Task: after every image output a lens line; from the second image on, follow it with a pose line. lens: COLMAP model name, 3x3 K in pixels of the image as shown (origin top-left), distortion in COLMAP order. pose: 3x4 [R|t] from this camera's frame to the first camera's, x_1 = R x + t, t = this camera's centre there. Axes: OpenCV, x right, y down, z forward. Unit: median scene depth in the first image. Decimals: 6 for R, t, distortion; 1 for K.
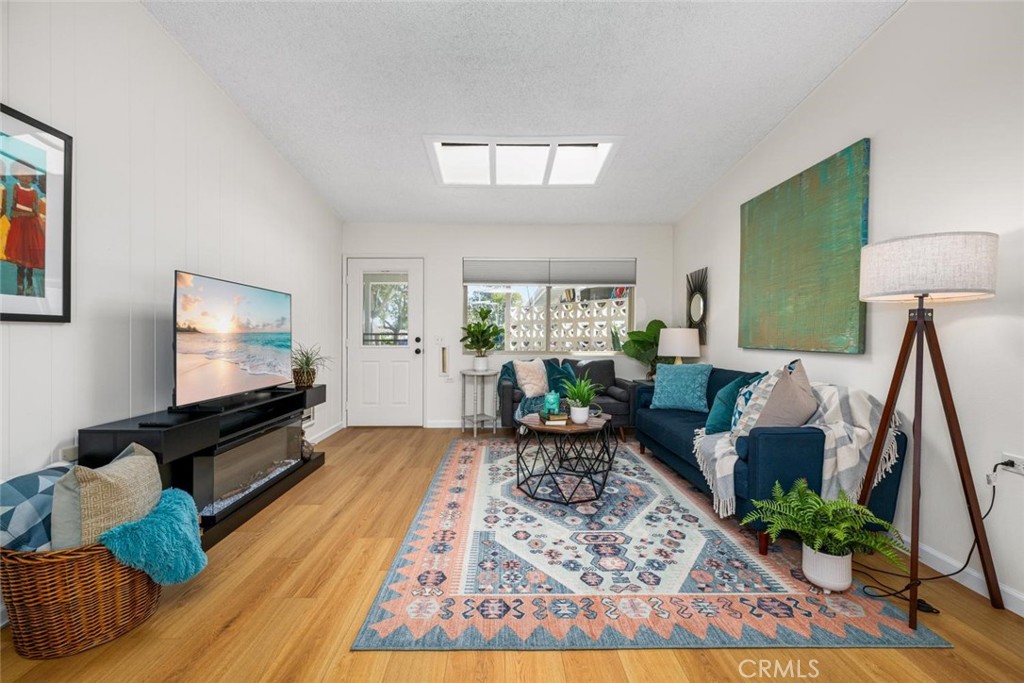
lens RADIAL K [[420.0, 0, 506.8], [0, 420.0, 339.5], [0, 0, 1]] dist [0.000852, -0.000054]
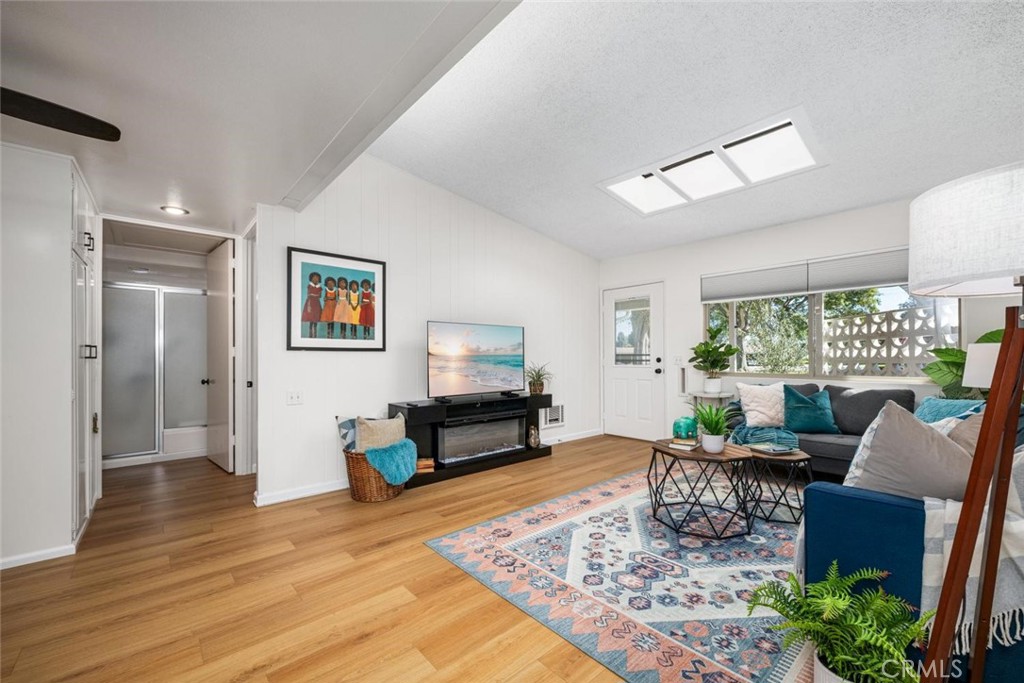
lens RADIAL K [[414.6, 0, 519.0], [0, 414.6, 356.1], [0, 0, 1]] dist [0.000373, 0.000161]
pose [[0.657909, -0.003489, -0.753090, 0.705477], [-0.002534, 0.999973, -0.006846, -0.002756], [0.753094, 0.006412, 0.657882, 0.113590]]
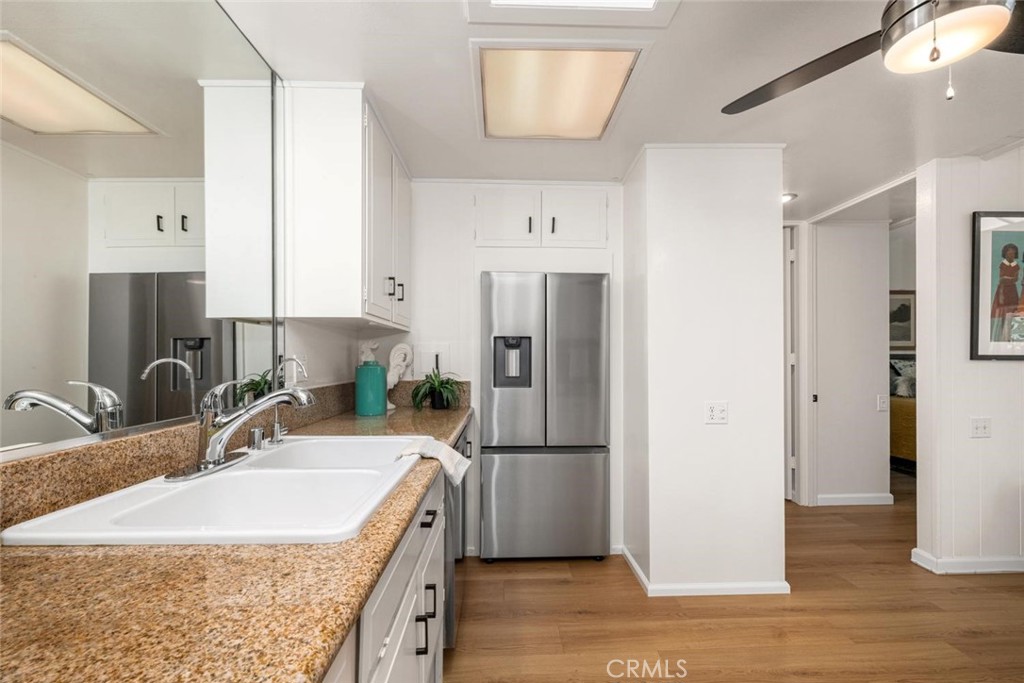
lens RADIAL K [[432.1, 0, 514.5], [0, 432.1, 357.3], [0, 0, 1]] dist [0.001273, 0.000125]
pose [[0.023400, 0.001018, -0.999726, 0.165395], [-0.002254, 0.999997, 0.000965, -0.033519], [0.999724, 0.002231, 0.023402, -0.628629]]
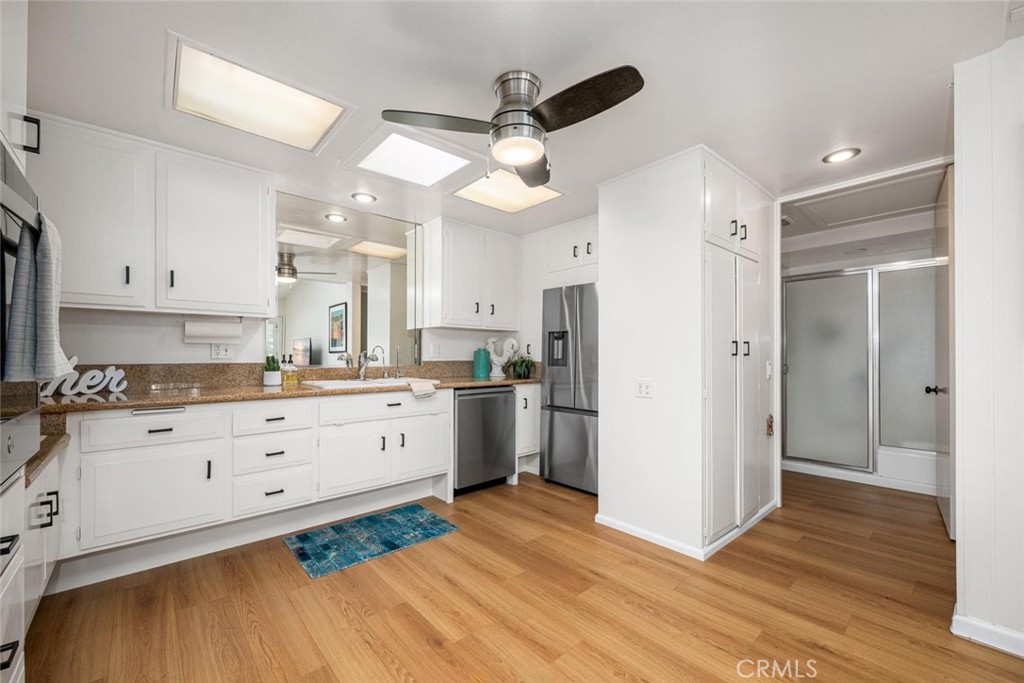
lens RADIAL K [[412.4, 0, 506.5], [0, 412.4, 353.2], [0, 0, 1]] dist [0.000199, -0.000383]
pose [[-0.758277, -0.004309, -0.651918, 0.214438], [-0.005032, 0.999987, -0.000757, -0.003232], [0.651913, 0.002706, -0.758289, 0.387854]]
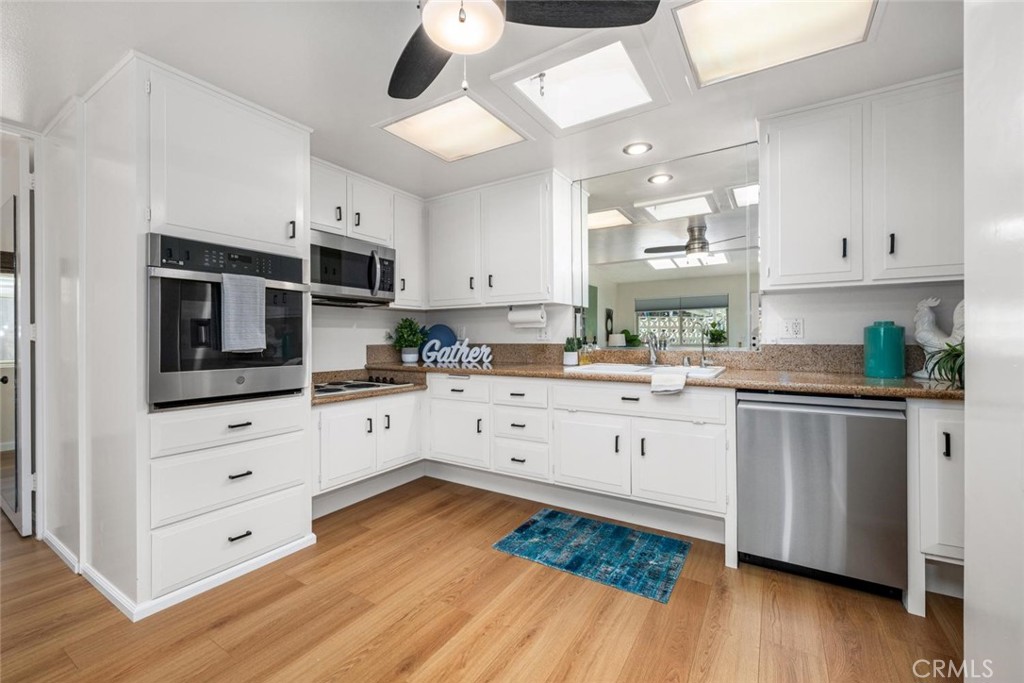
lens RADIAL K [[416.3, 0, 515.2], [0, 416.3, 334.6], [0, 0, 1]] dist [0.000061, -0.000033]
pose [[-0.842728, 0.007987, 0.538280, -0.578843], [0.010823, 0.999939, 0.002107, -0.006841], [-0.538230, 0.007601, -0.842764, 0.225168]]
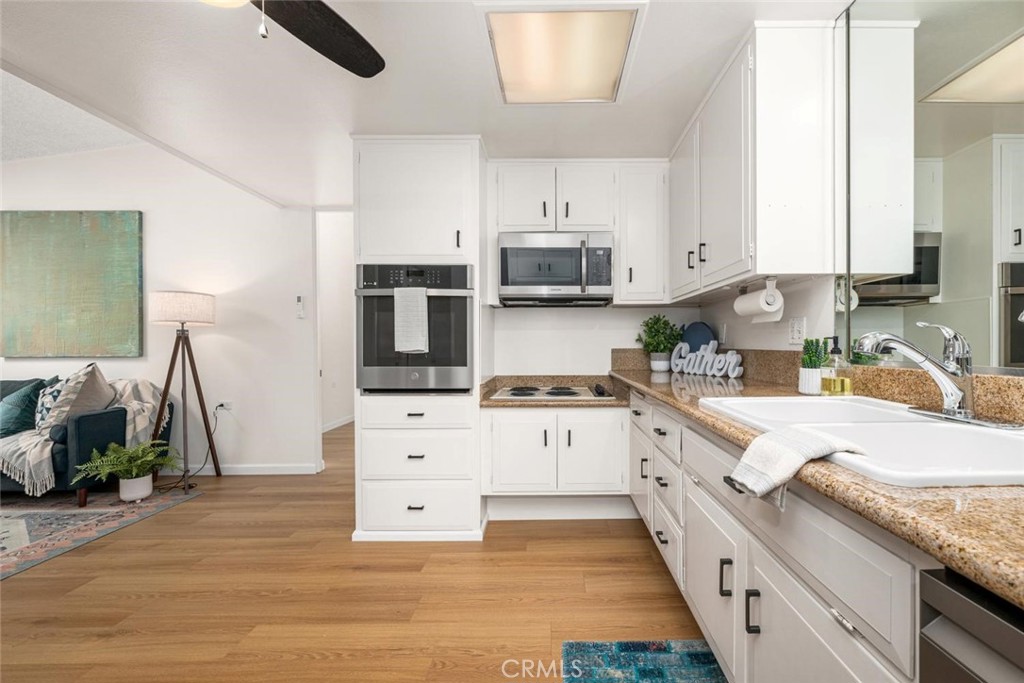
lens RADIAL K [[427.3, 0, 573.5], [0, 427.3, 341.2], [0, 0, 1]] dist [-0.022836, -0.000143]
pose [[-0.029463, 0.000149, 0.999566, -0.679113], [0.015112, 0.999886, 0.000296, 0.001501], [-0.999452, 0.015114, -0.029462, -0.490906]]
